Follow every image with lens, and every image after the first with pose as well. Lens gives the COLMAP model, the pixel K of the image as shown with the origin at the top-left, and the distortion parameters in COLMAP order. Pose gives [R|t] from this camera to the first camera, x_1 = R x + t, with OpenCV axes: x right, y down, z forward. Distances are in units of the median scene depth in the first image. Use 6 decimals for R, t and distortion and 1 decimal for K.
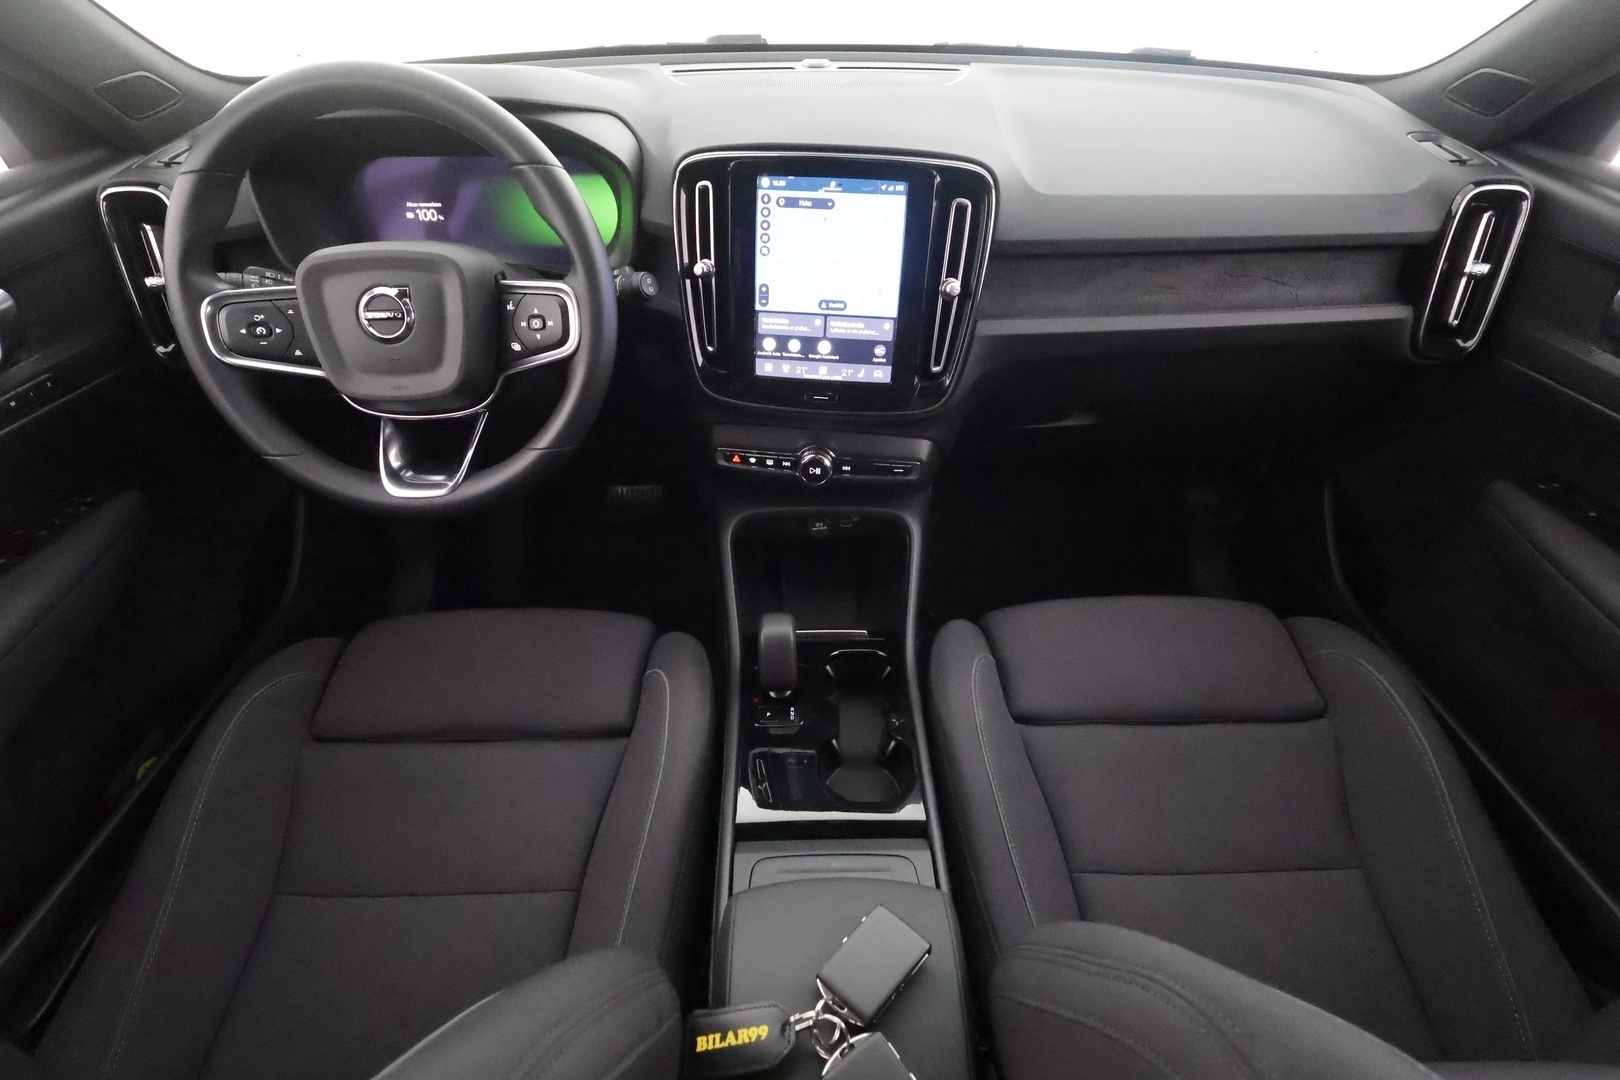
lens RADIAL K [[756.1, 0, 810.0], [0, 756.1, 540.0], [0, 0, 1]] dist [-0.000551, 0.000304]
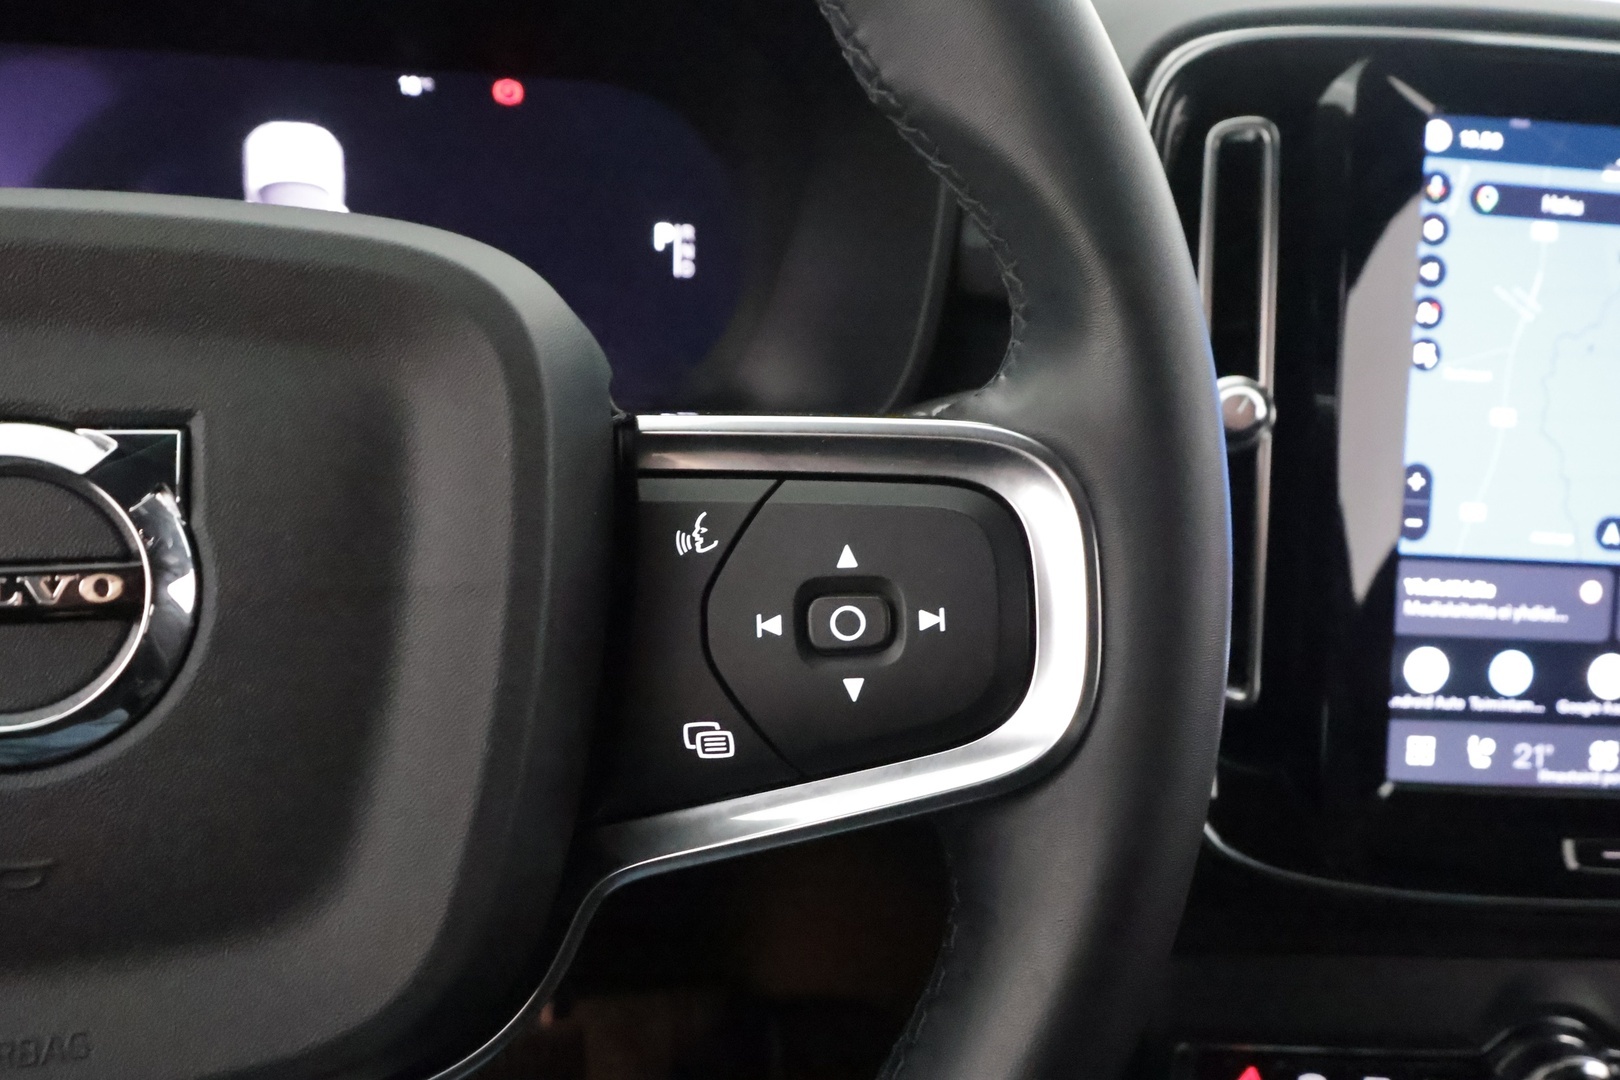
lens RADIAL K [[1290.3, 0, 810.0], [0, 1290.3, 540.0], [0, 0, 1]] dist [0.003046, -0.000218]
pose [[0.976619, -0.004827, 0.214923, -0.384801], [0.070692, 0.951360, -0.299861, -0.181744], [-0.203022, 0.308044, 0.929458, 0.602292]]
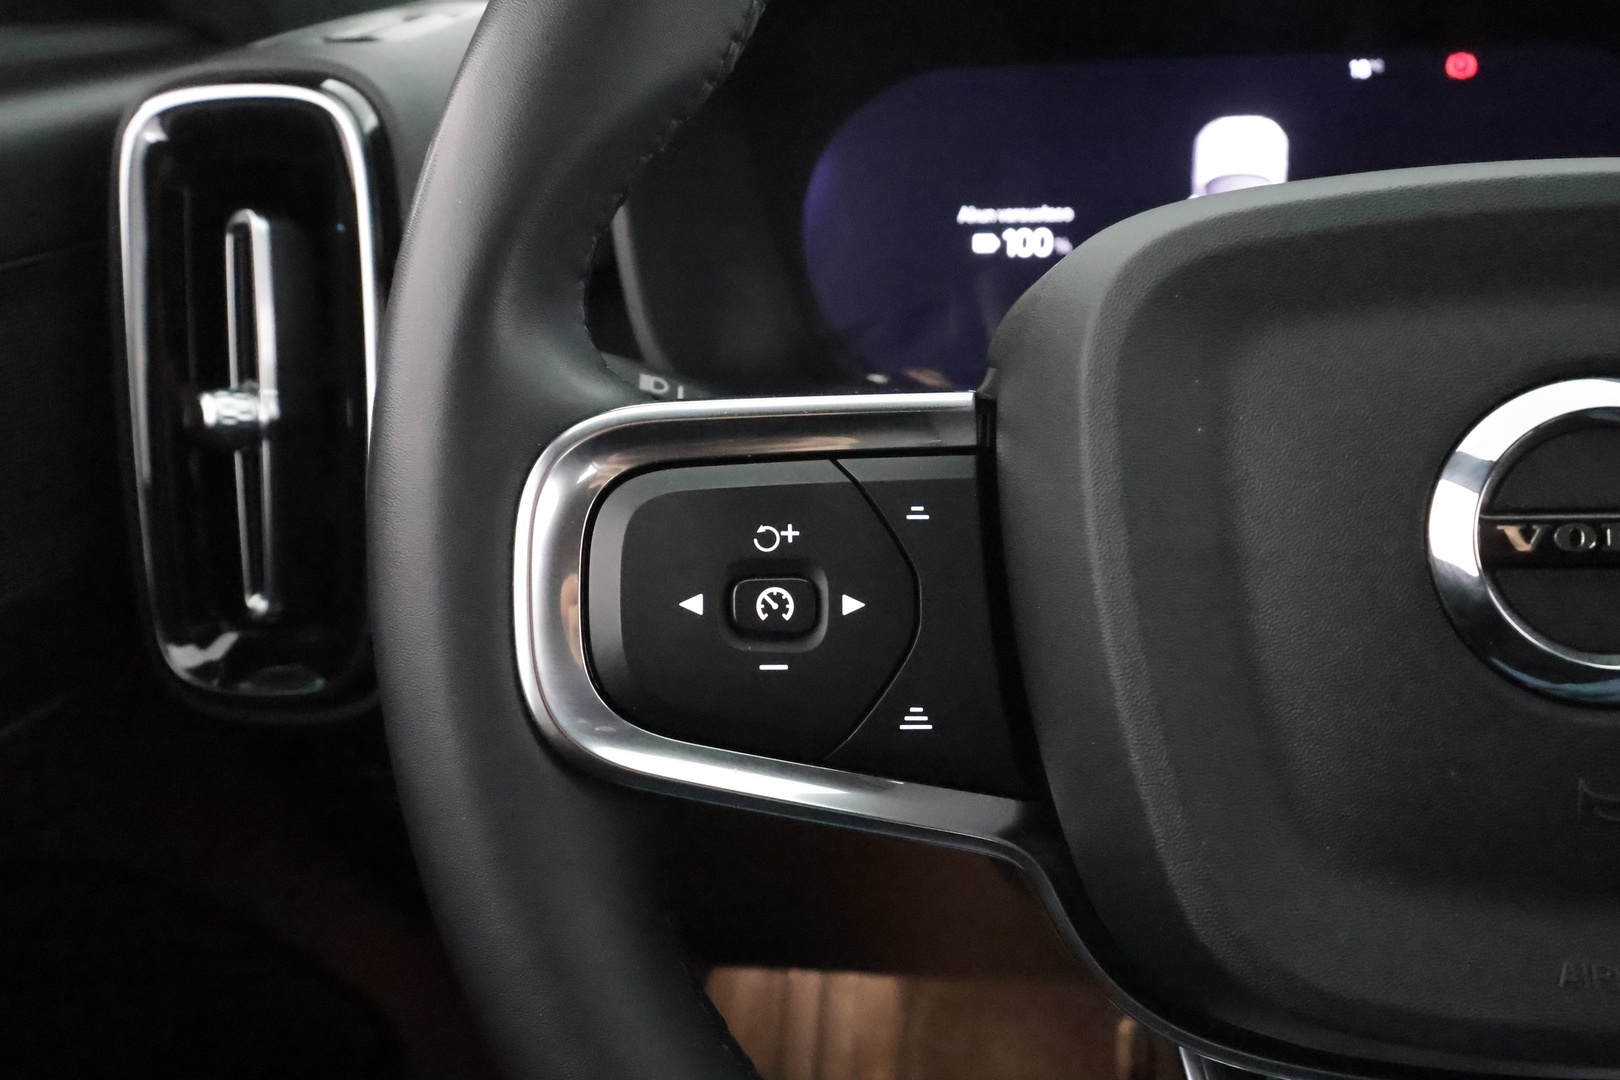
lens RADIAL K [[1290.3, 0, 810.0], [0, 1290.3, 540.0], [0, 0, 1]] dist [0.003046, -0.000218]
pose [[0.988520, 0.021726, -0.149522, -0.580876], [-0.066726, 0.950650, -0.303007, -0.168630], [0.135560, 0.309505, 0.941186, 0.599494]]
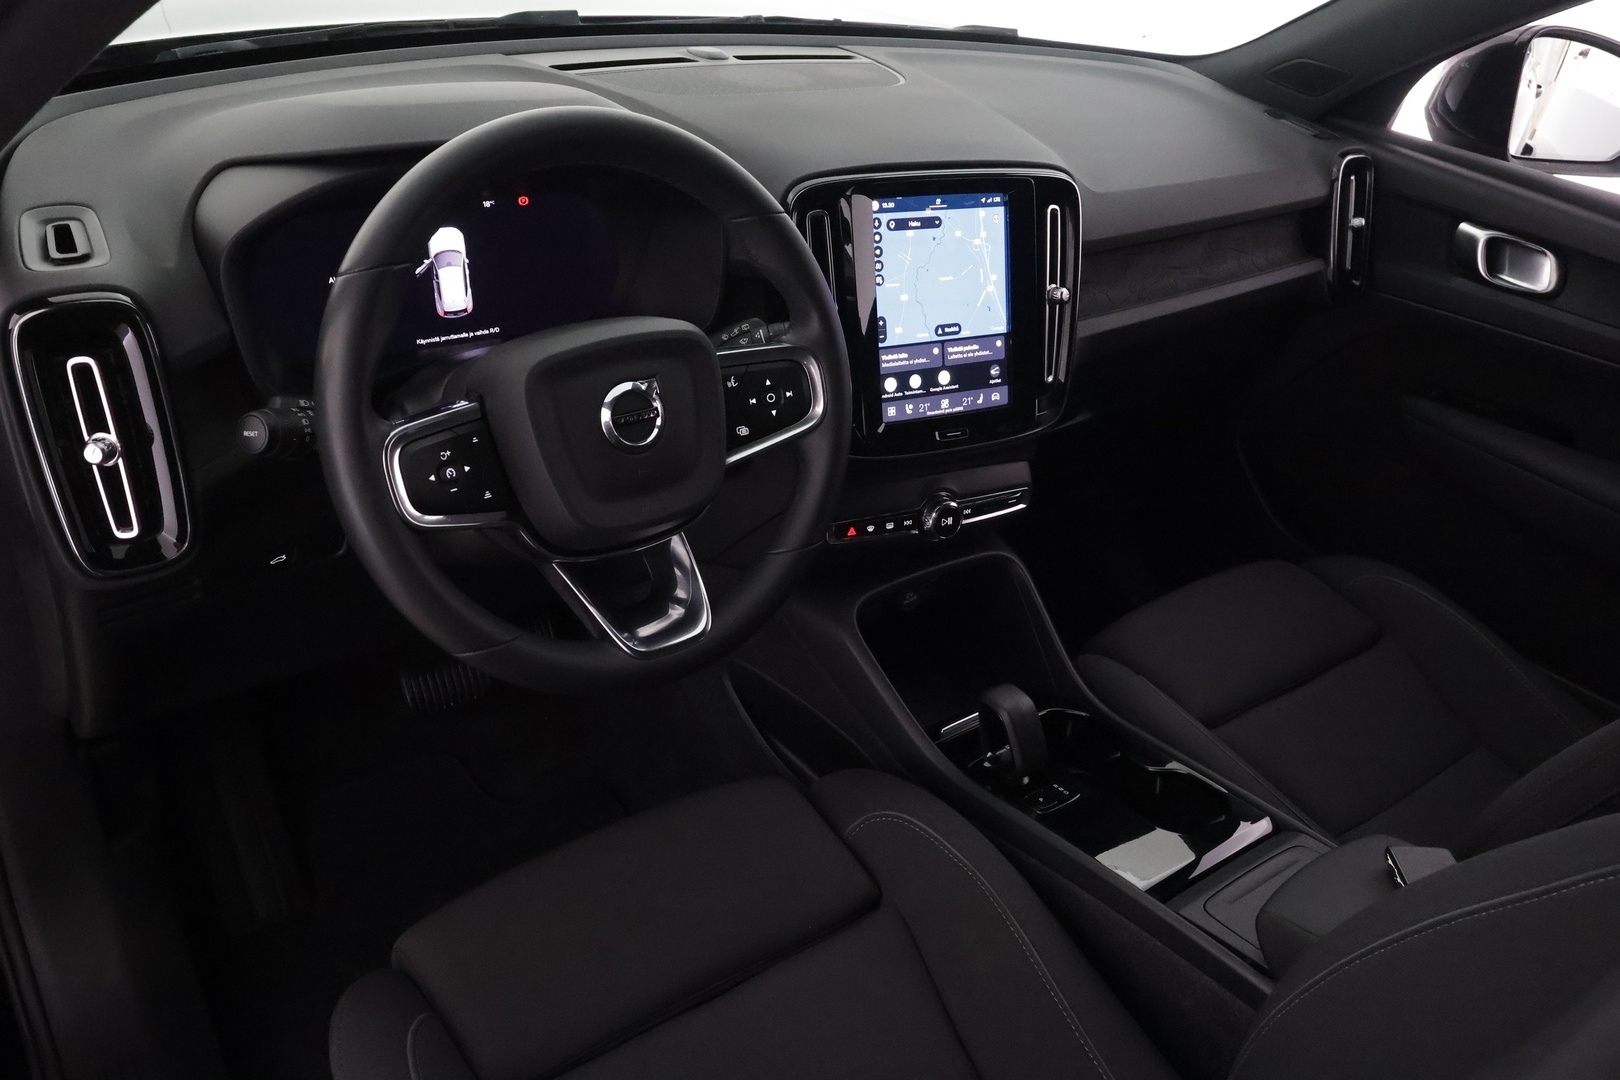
lens RADIAL K [[1290.3, 0, 810.0], [0, 1290.3, 540.0], [0, 0, 1]] dist [0.003046, -0.000218]
pose [[0.804514, -0.226606, 0.549005, -0.974906], [0.295566, 0.954520, -0.039138, -0.065180], [-0.515167, 0.193755, 0.834902, -0.123654]]
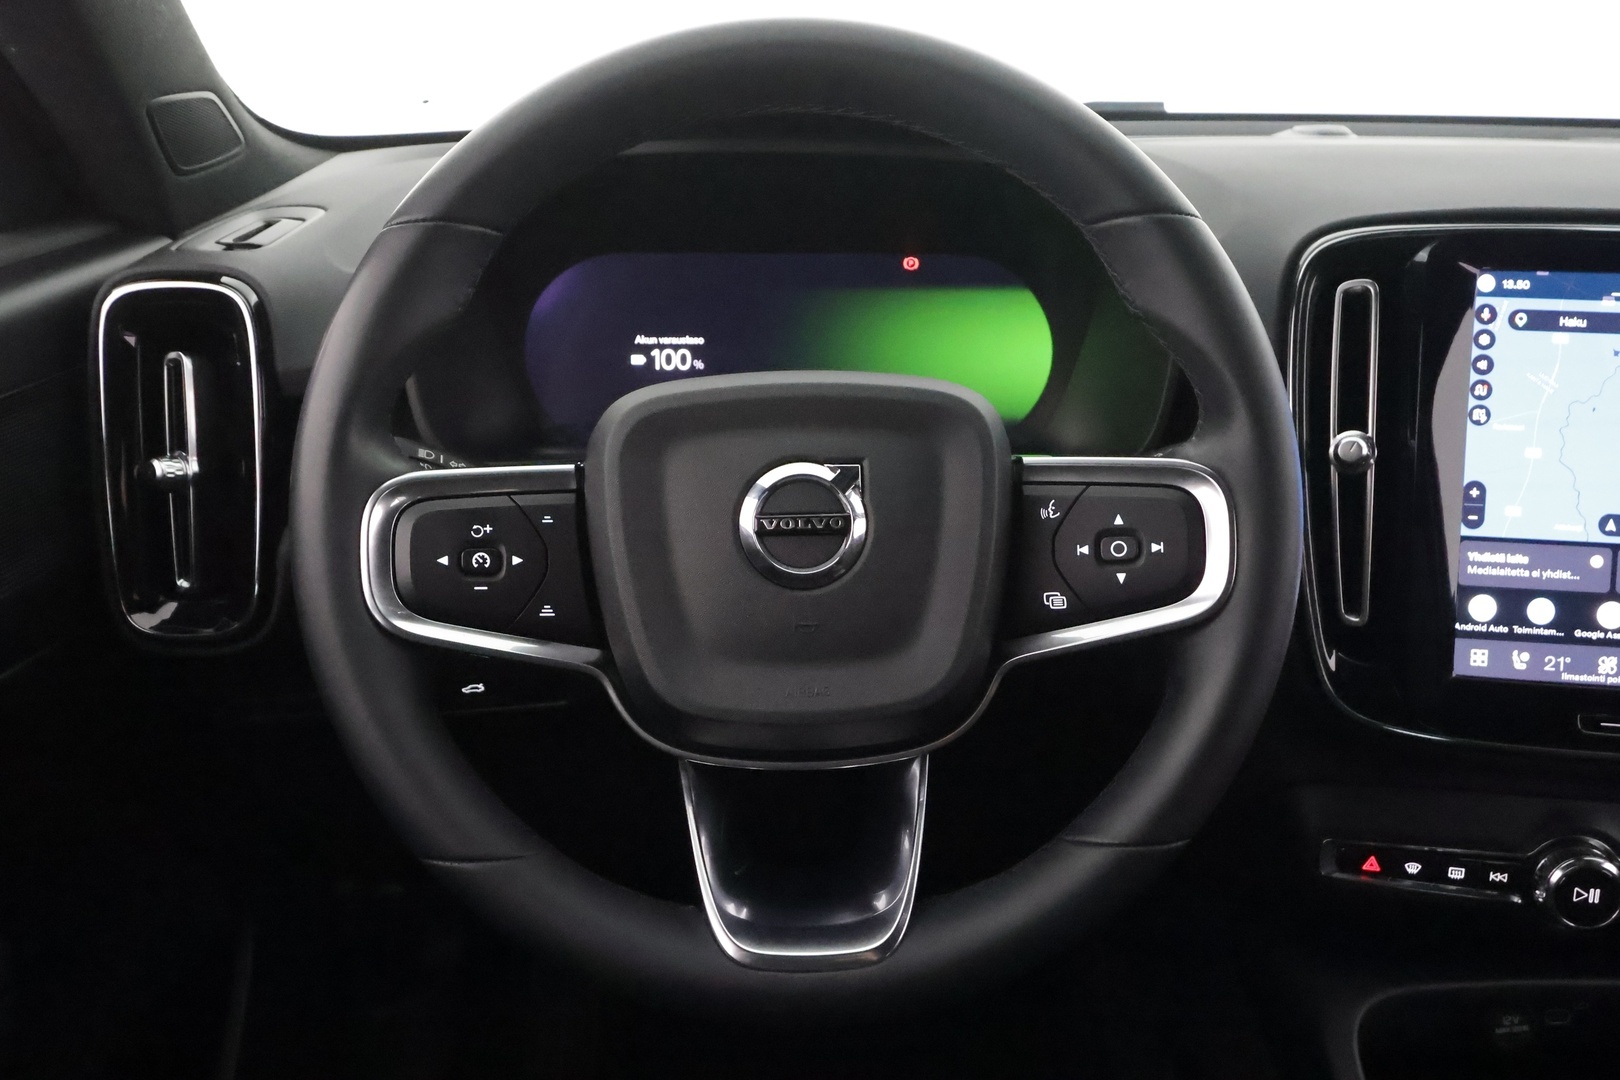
lens RADIAL K [[1281.4, 0, 798.9], [0, 1281.4, 547.2], [0, 0, 1]] dist [-0.003027, 0.004447]
pose [[0.999967, 0.006158, 0.005204, -0.477619], [-0.004110, 0.944635, -0.328098, -0.040545], [-0.006937, 0.328066, 0.944629, 0.270958]]
